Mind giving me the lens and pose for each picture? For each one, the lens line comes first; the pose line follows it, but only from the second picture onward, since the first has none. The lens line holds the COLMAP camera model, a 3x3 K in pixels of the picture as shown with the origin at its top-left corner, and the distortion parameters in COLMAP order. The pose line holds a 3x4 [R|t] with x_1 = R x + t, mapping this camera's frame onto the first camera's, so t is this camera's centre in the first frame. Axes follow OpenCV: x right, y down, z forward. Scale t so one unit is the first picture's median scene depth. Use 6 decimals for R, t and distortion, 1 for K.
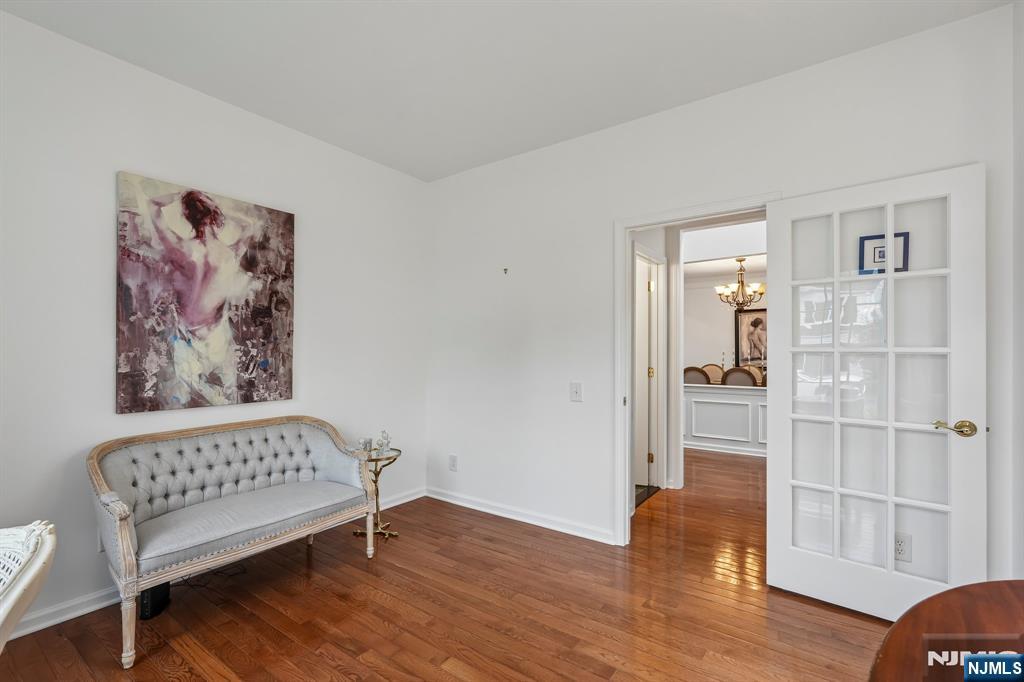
lens RADIAL K [[458.1, 0, 510.1], [0, 458.1, 345.6], [0, 0, 1]] dist [-0.005892, 0.000736]
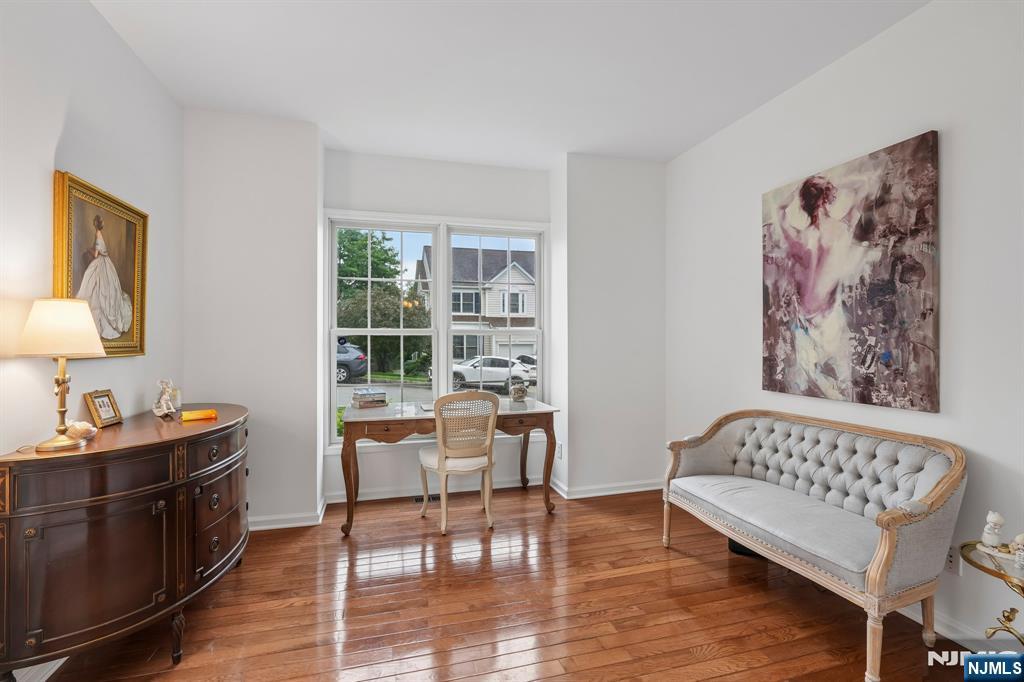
lens RADIAL K [[458.1, 0, 510.4], [0, 458.1, 339.0], [0, 0, 1]] dist [-0.005892, 0.000736]
pose [[-0.626736, -0.004542, -0.779218, 0.475279], [0.001800, 0.999972, -0.007277, 0.016613], [0.779229, -0.005963, -0.626710, 1.083737]]
